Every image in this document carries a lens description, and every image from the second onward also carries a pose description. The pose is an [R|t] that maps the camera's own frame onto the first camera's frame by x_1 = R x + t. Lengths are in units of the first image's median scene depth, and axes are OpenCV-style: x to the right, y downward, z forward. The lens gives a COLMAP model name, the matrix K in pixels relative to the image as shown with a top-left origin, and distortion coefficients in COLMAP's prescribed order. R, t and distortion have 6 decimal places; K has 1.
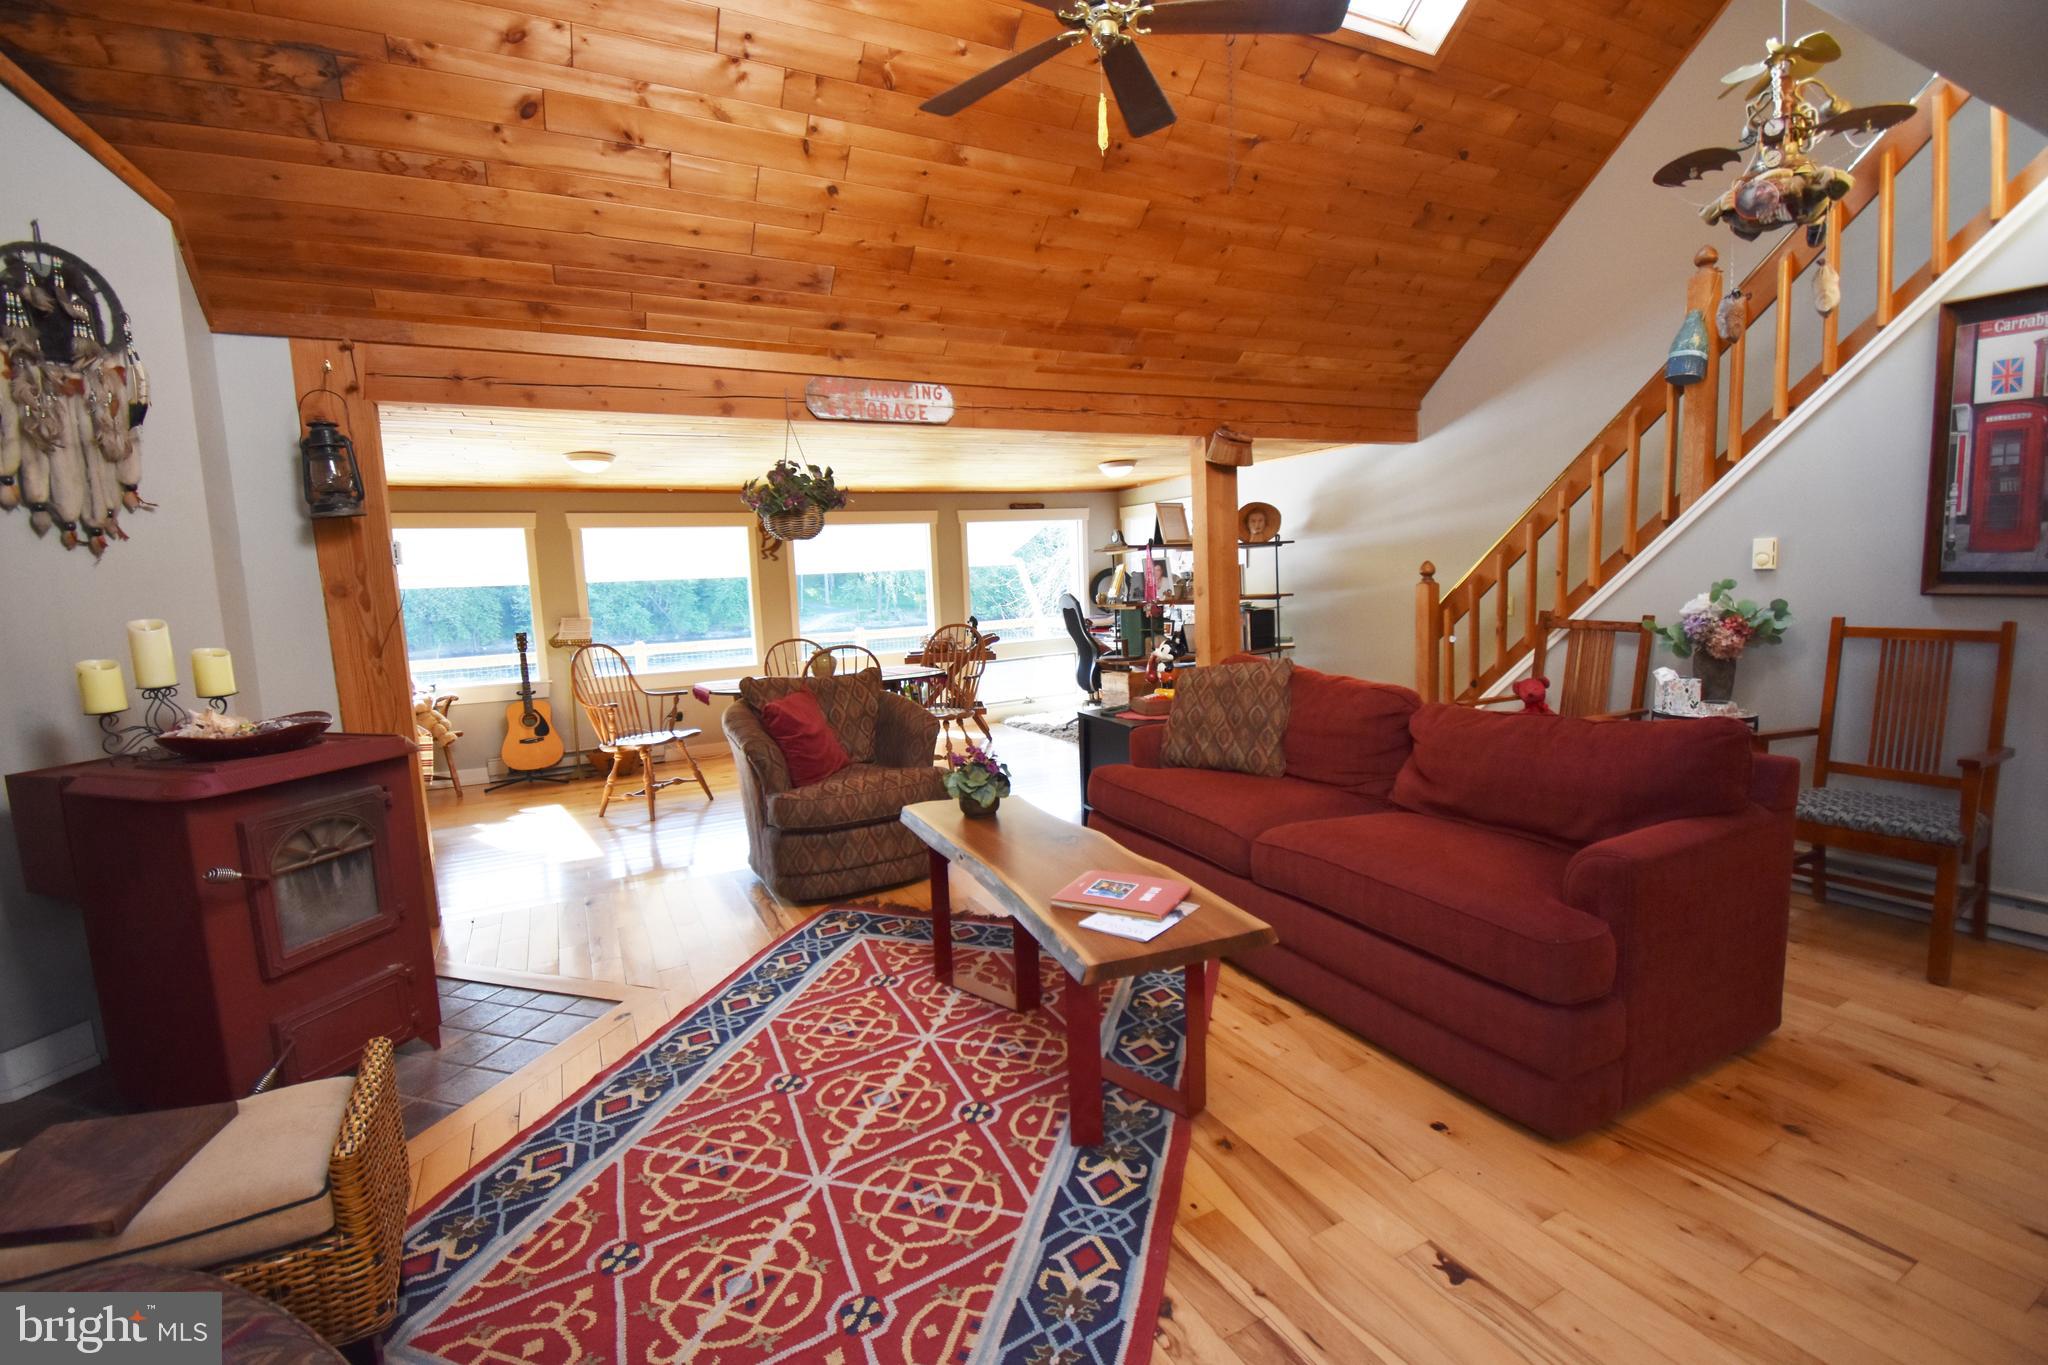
lens RADIAL K [[901.6, 0, 1019.7], [0, 901.6, 678.0], [0, 0, 1]] dist [0.020765, -0.024800]
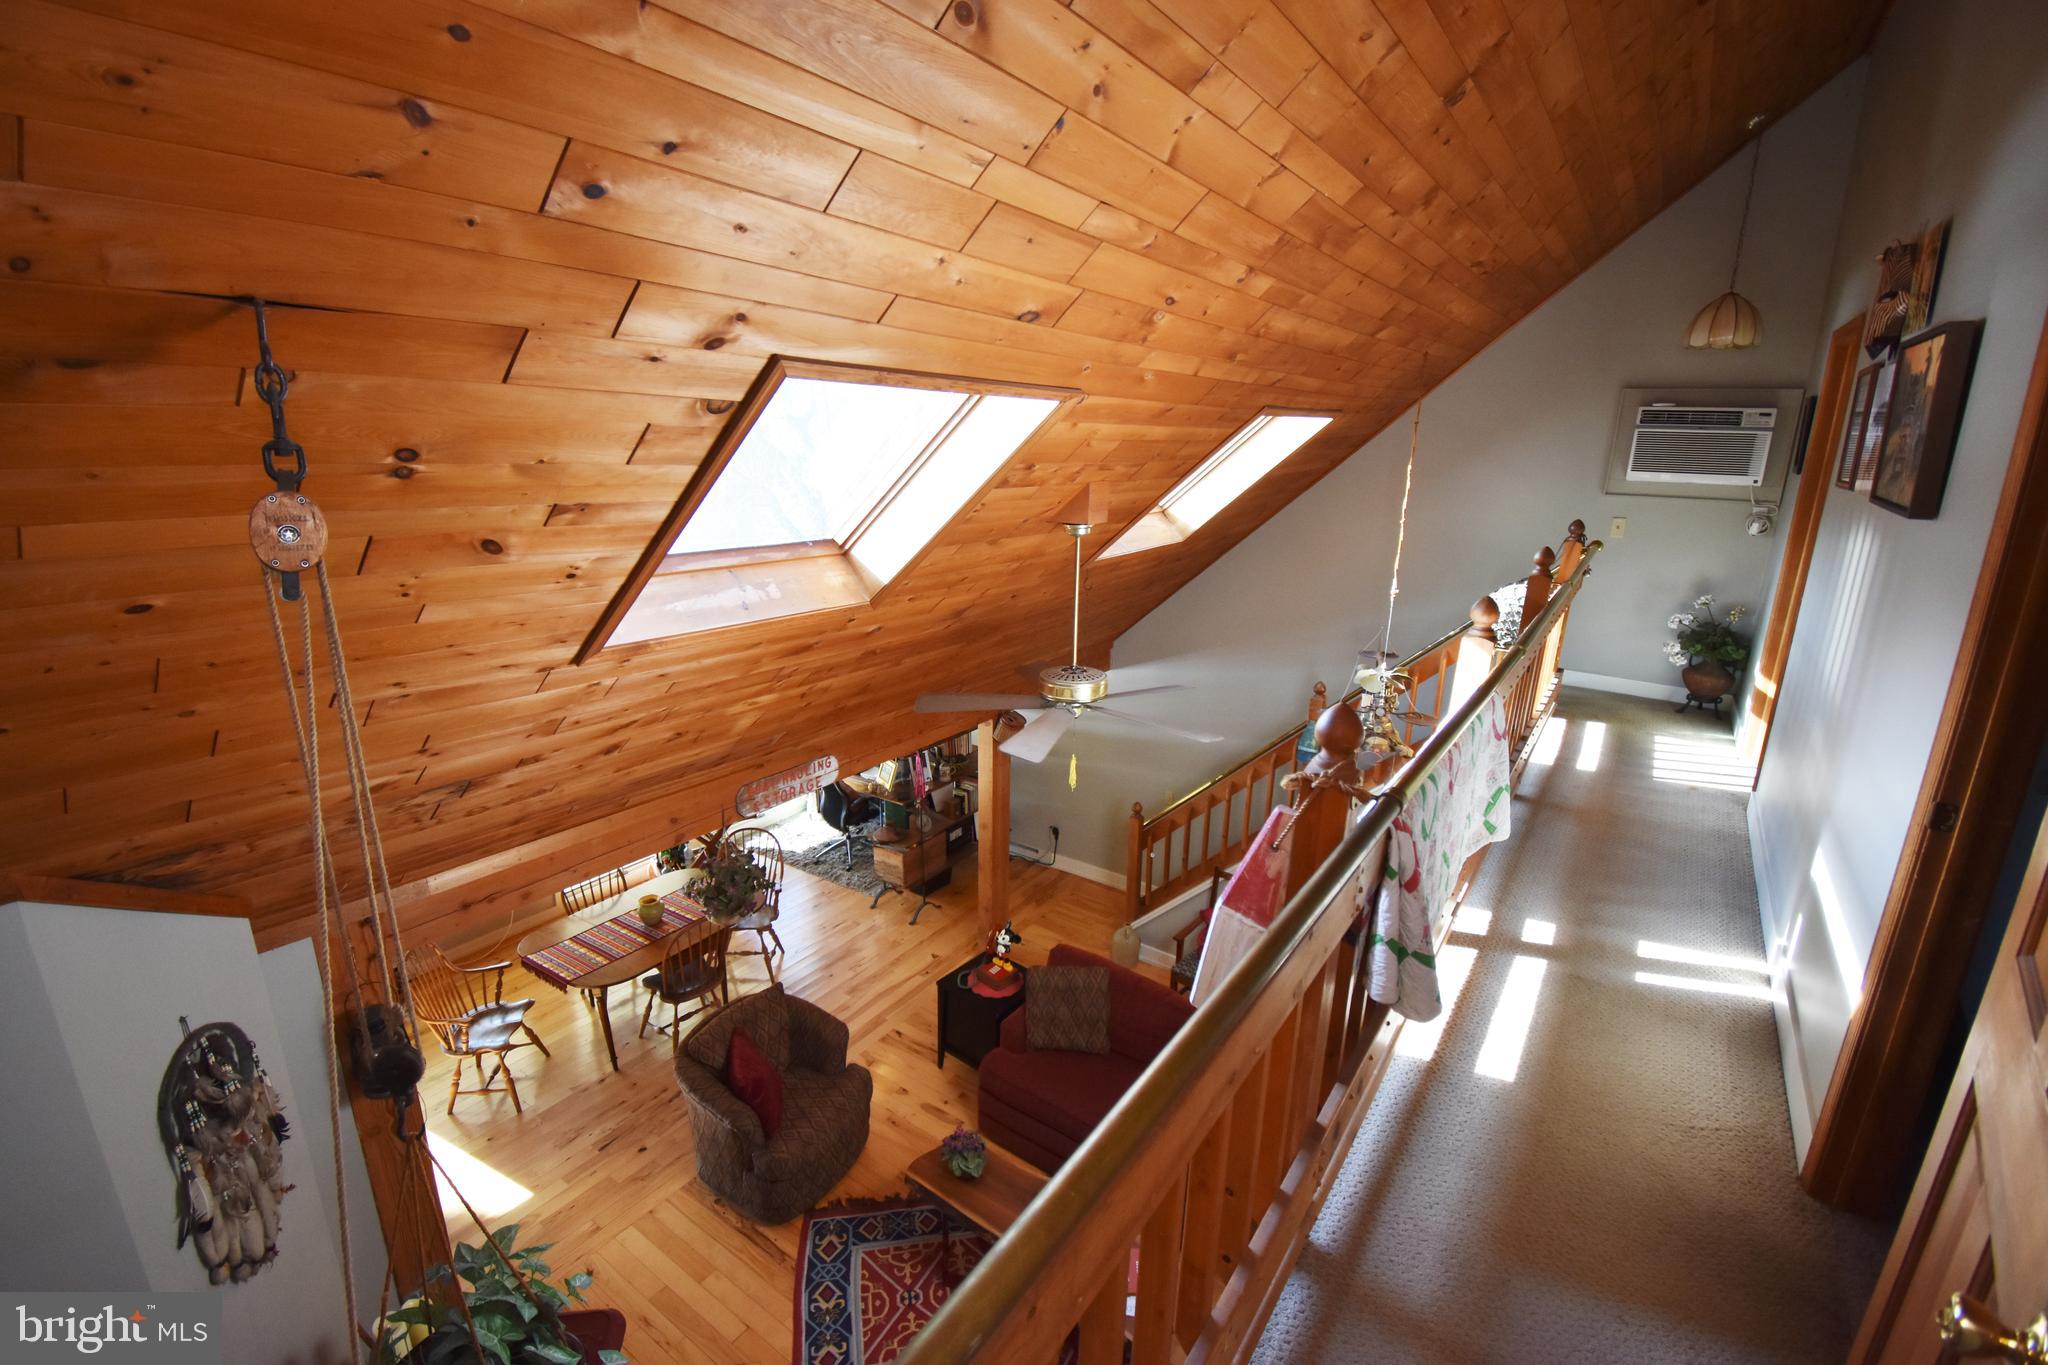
lens RADIAL K [[901.6, 0, 1019.7], [0, 901.6, 678.0], [0, 0, 1]] dist [0.020765, -0.024800]
pose [[0.884264, -0.068700, 0.461906, -0.675540], [-0.000468, 0.988989, 0.147990, -0.987299], [-0.466987, -0.131079, 0.874495, -0.267847]]
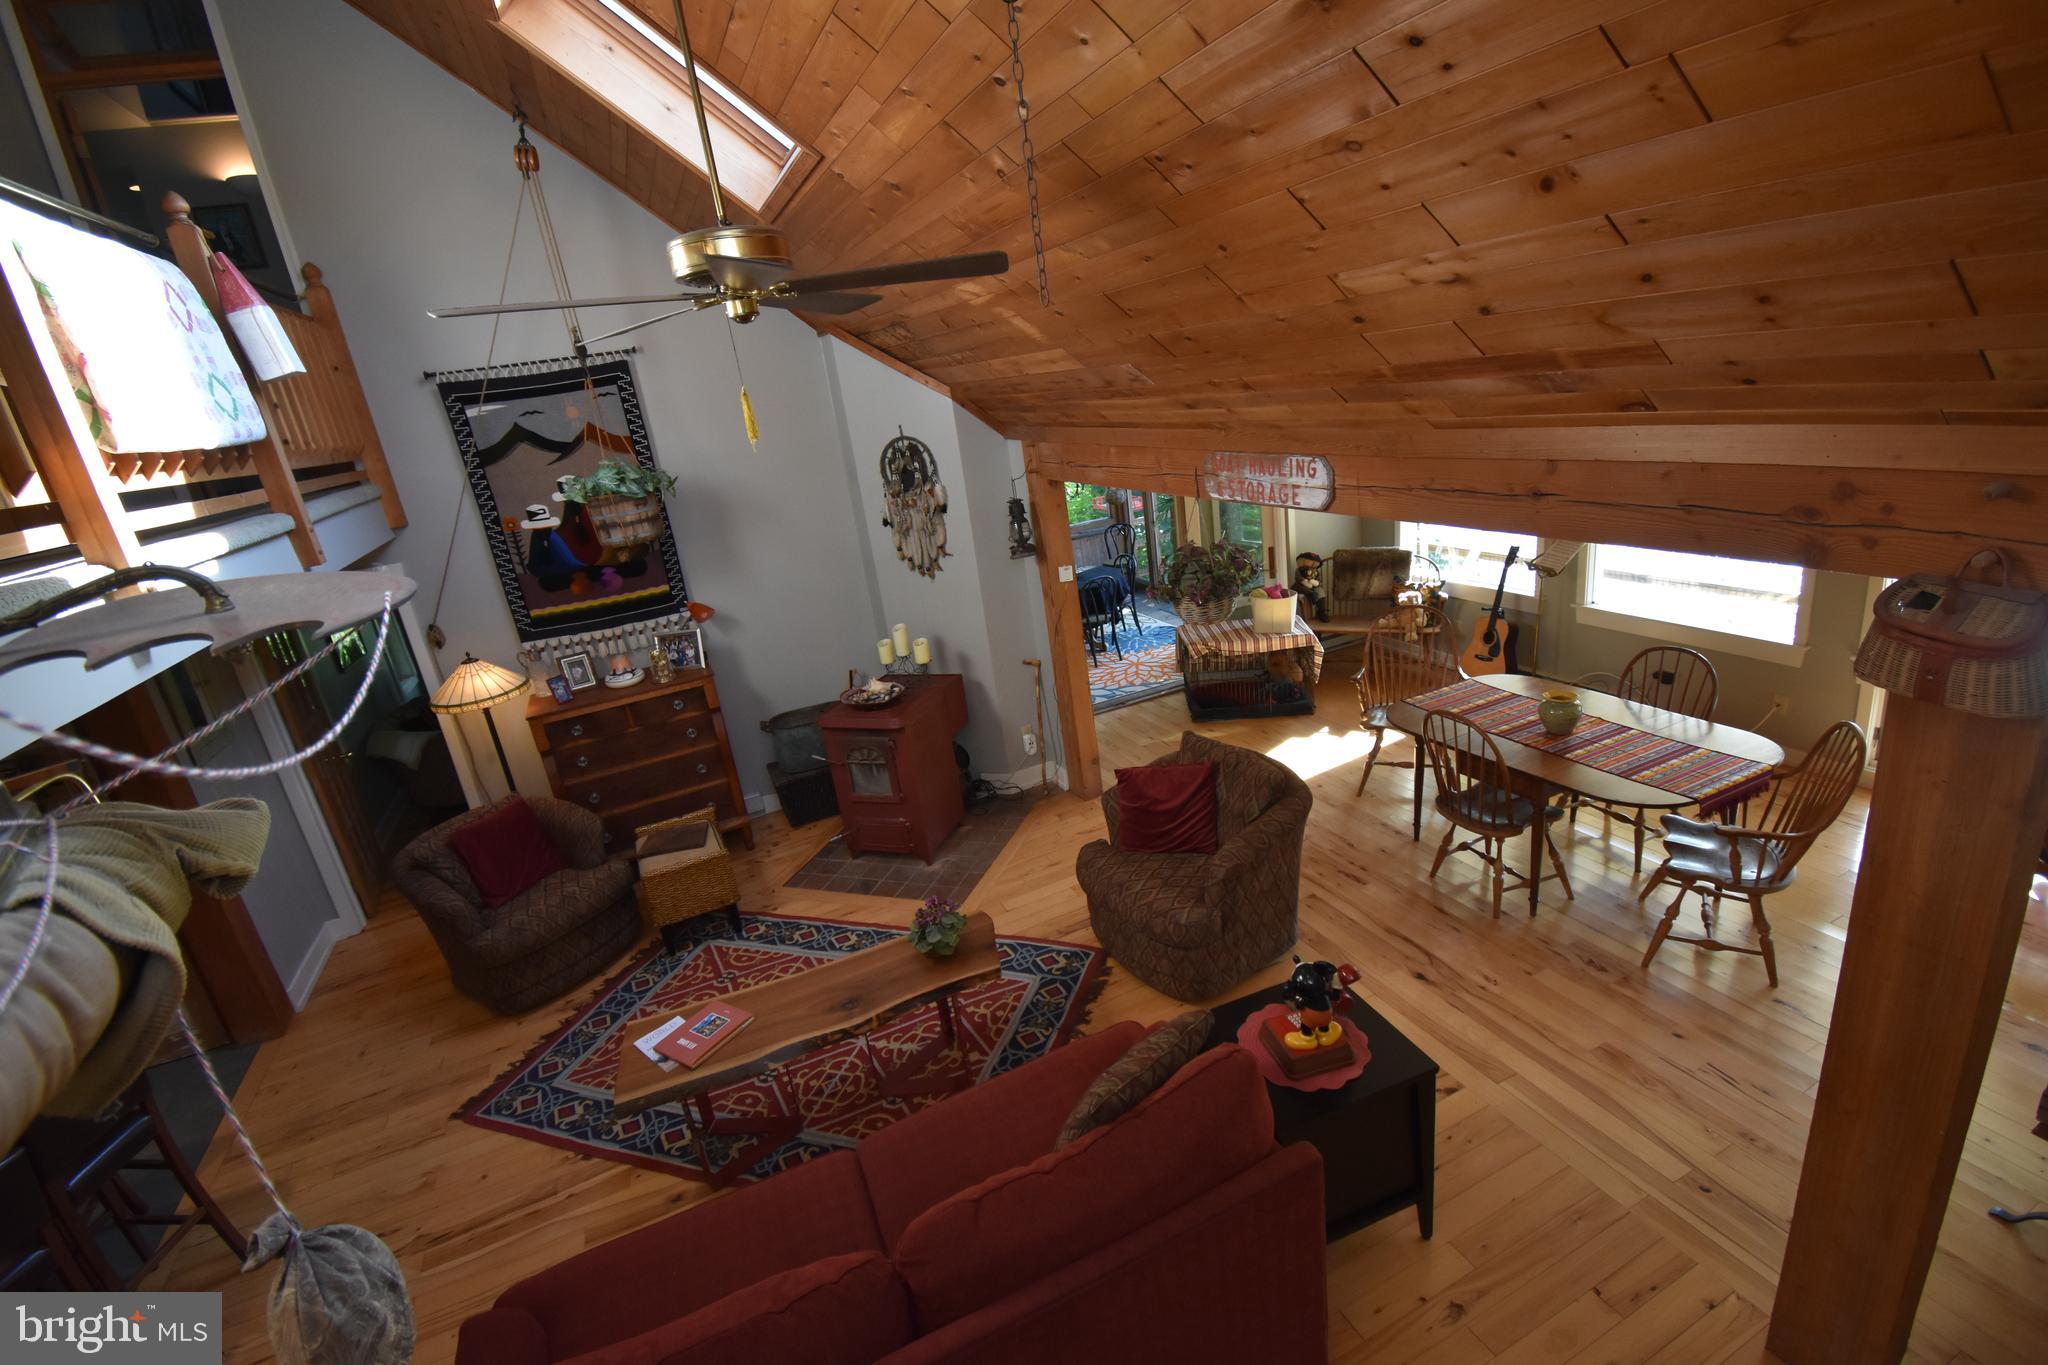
lens RADIAL K [[901.6, 0, 1019.7], [0, 901.6, 678.0], [0, 0, 1]] dist [0.020765, -0.024800]
pose [[-0.053862, 0.363757, -0.929935, 1.039197], [0.019812, 0.931493, 0.363219, -0.690009], [0.998352, 0.001140, -0.057379, 1.322703]]
